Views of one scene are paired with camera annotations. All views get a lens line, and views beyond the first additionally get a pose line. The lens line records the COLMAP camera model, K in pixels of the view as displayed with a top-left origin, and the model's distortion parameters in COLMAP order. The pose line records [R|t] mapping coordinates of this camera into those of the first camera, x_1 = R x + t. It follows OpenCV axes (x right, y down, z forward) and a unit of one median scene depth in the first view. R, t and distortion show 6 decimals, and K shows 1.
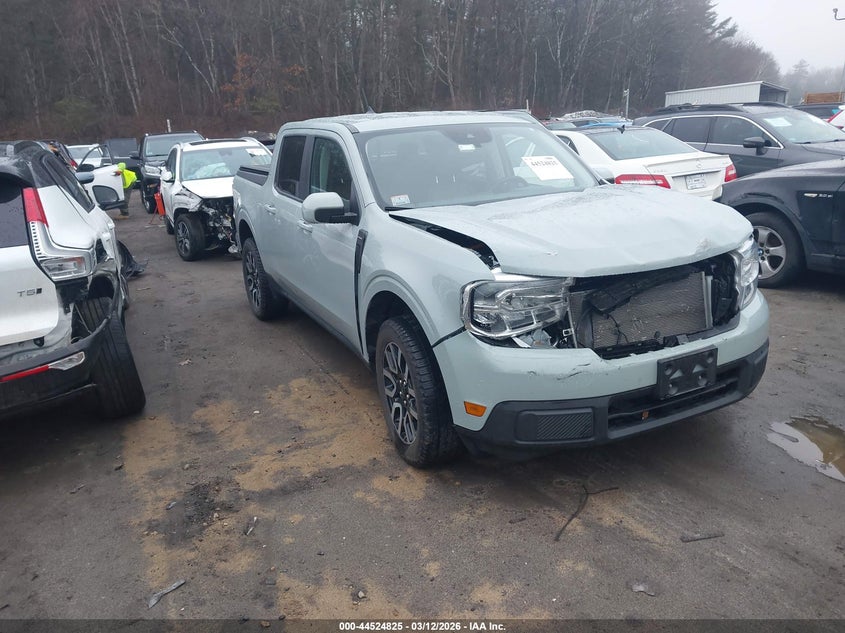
lens RADIAL K [[693.3, 0, 418.9], [0, 693.3, 316.4], [0, 0, 1]] dist [0.006444, 0.005769]
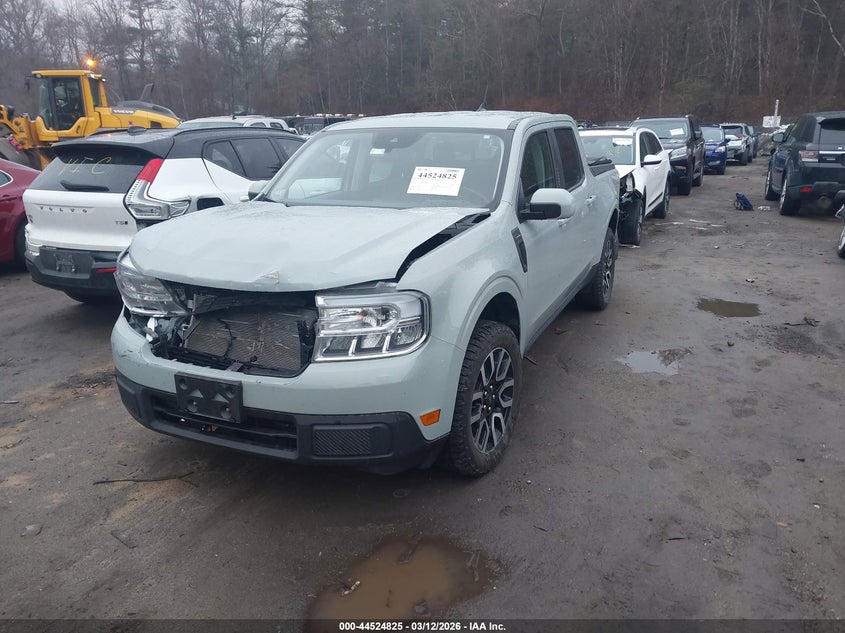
lens RADIAL K [[693.3, 0, 418.9], [0, 693.3, 316.4], [0, 0, 1]] dist [0.006444, 0.005769]
pose [[0.596731, 0.249931, -0.762526, 1.256105], [-0.225272, 0.964221, 0.139749, -0.227537], [0.770172, 0.088383, 0.631683, 0.591920]]
